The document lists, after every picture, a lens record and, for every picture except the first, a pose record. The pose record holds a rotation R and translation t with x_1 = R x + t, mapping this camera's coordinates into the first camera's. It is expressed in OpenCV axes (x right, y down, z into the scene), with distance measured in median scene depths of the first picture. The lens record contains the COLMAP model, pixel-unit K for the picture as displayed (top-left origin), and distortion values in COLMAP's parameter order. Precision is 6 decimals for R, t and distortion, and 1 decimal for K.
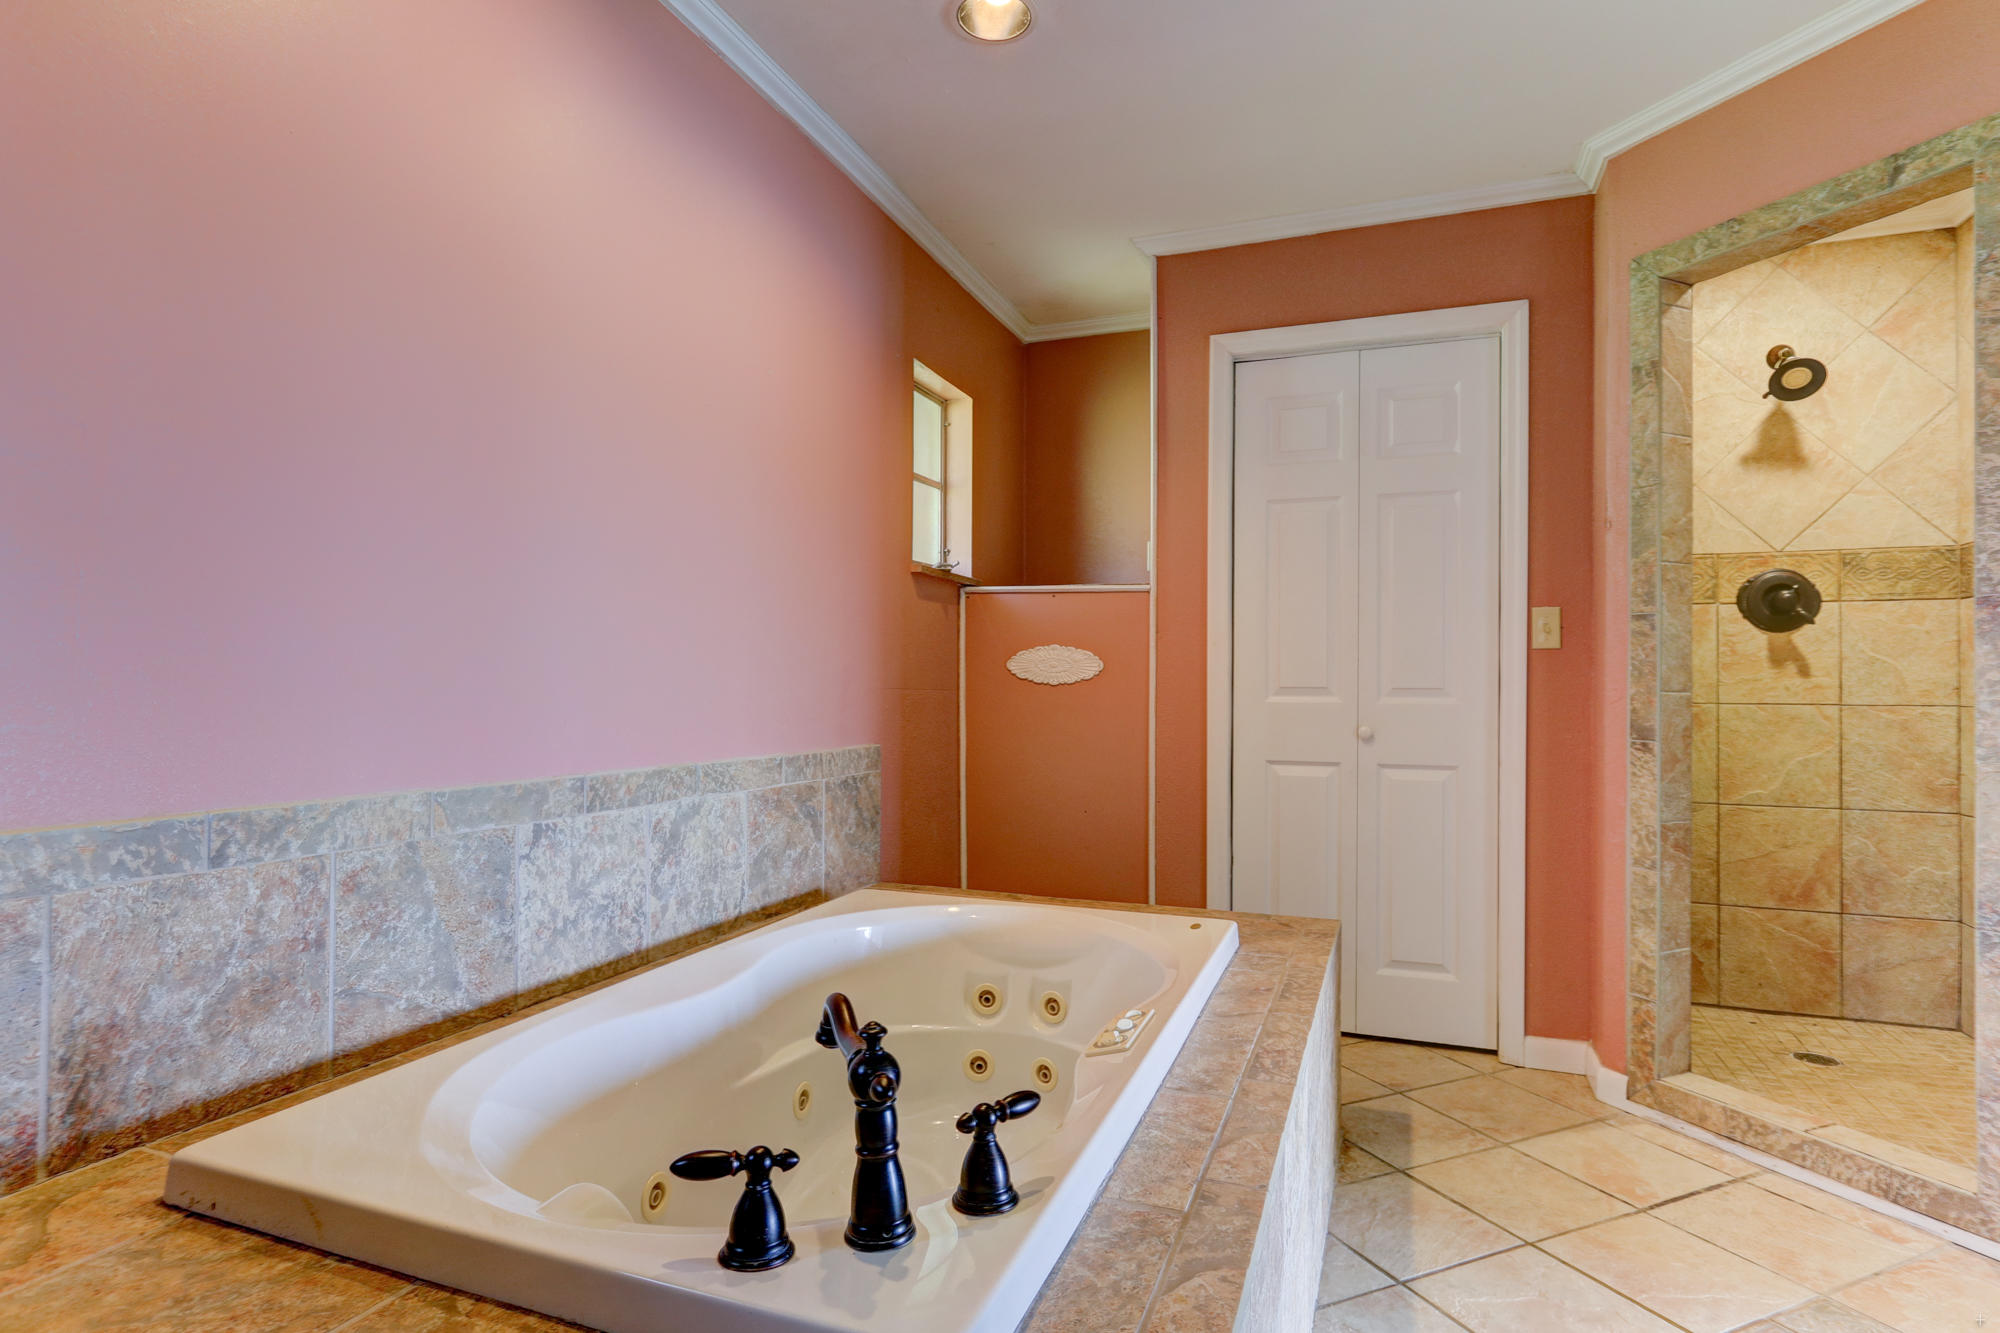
lens RADIAL K [[1028.9, 0, 999.8], [0, 1028.9, 678.7], [0, 0, 1]] dist [0.000452, 0.000084]
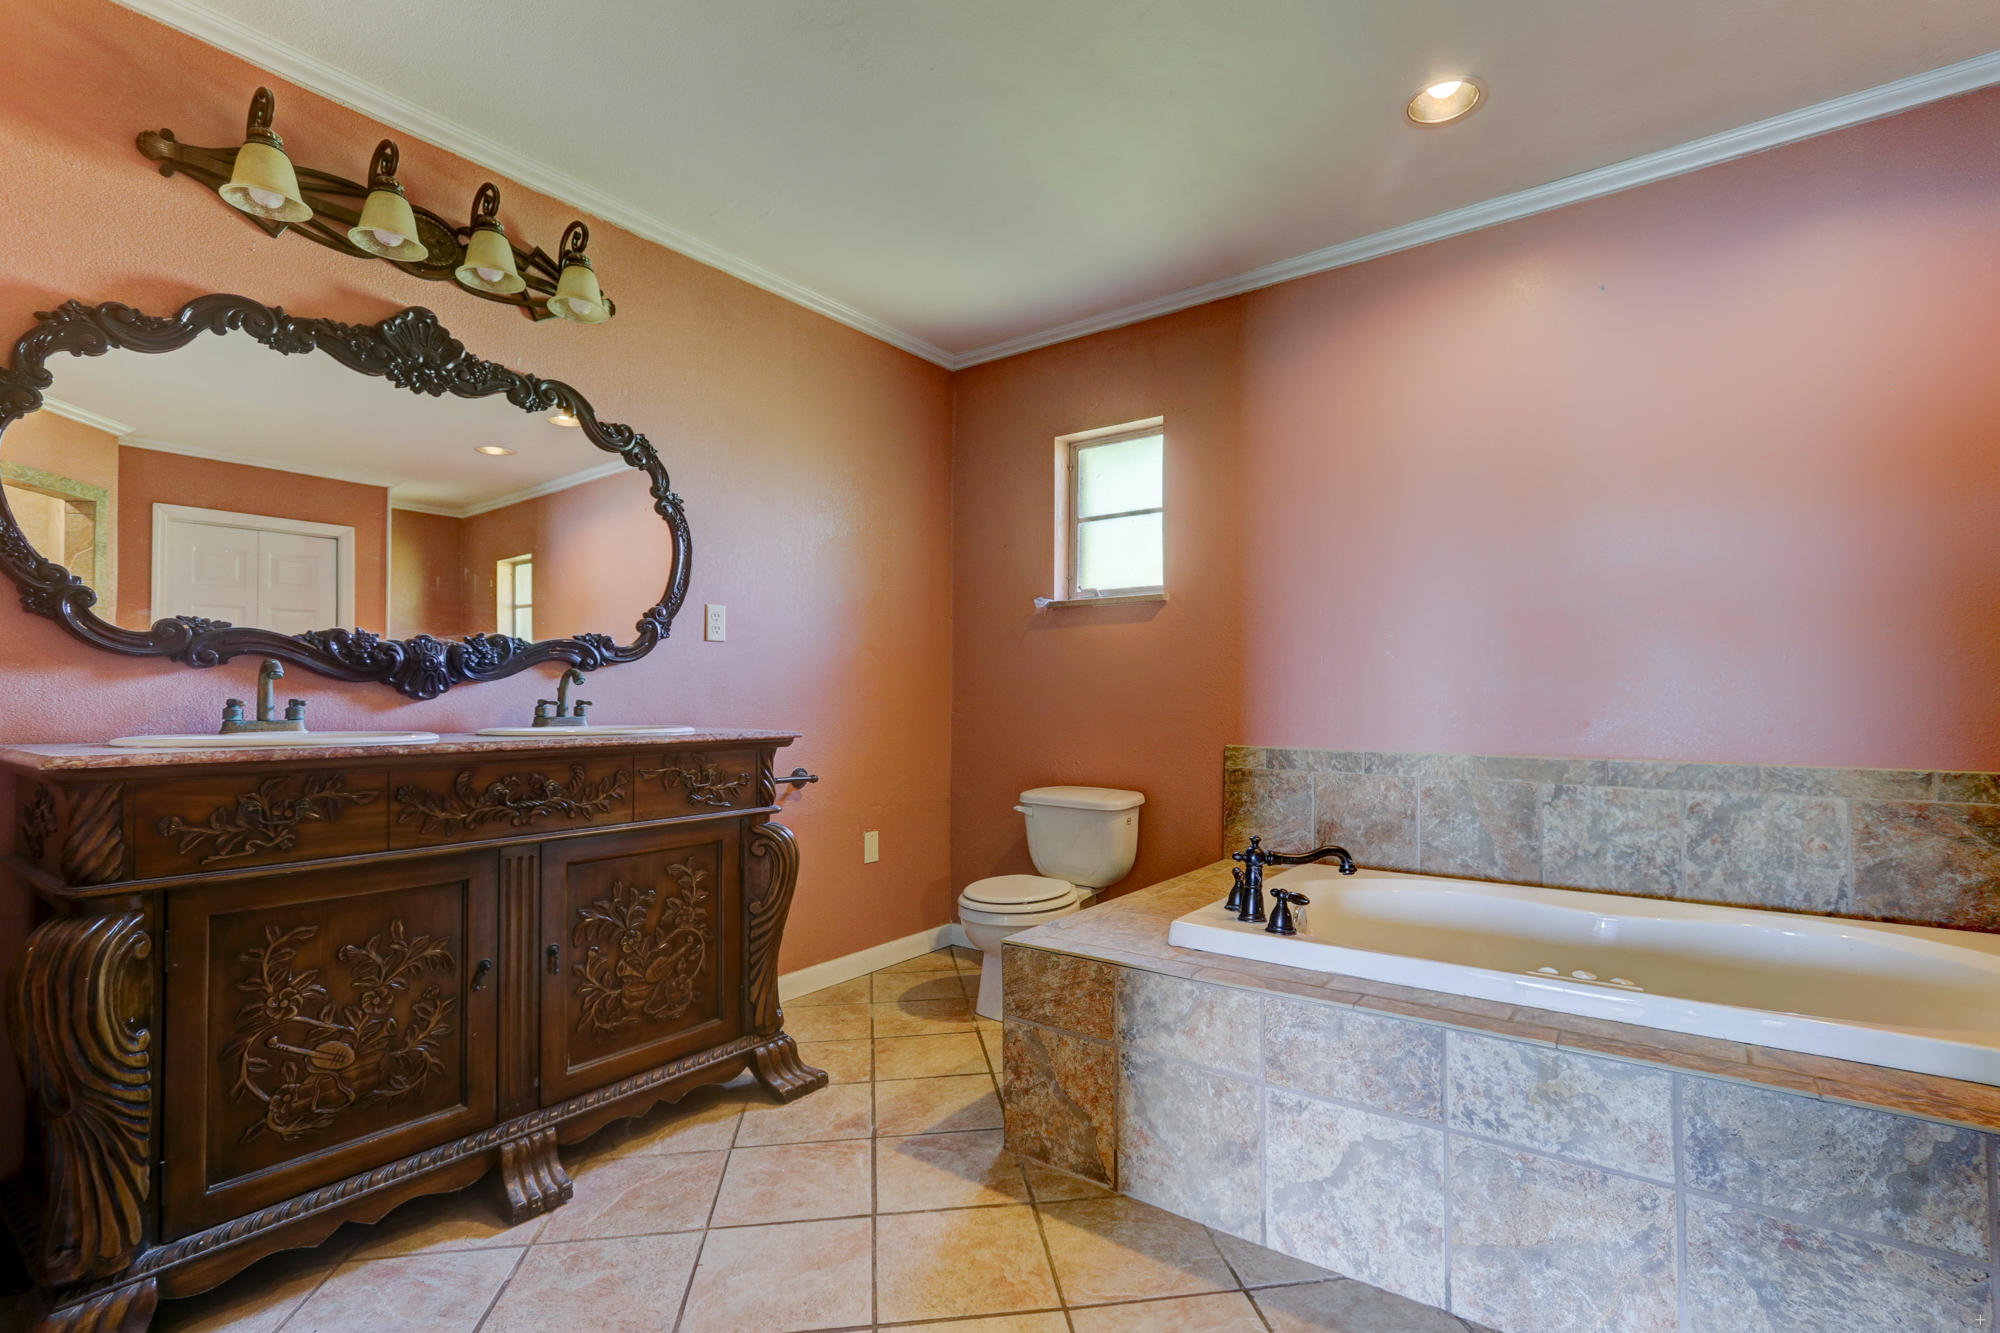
lens RADIAL K [[912.6, 0, 999.9], [0, 912.6, 678.7], [0, 0, 1]] dist [0.001351, -0.000358]
pose [[-0.274347, -0.025578, -0.961291, 1.102226], [0.007868, 0.999553, -0.028841, 0.008132], [0.961599, -0.015476, -0.274023, 0.520555]]
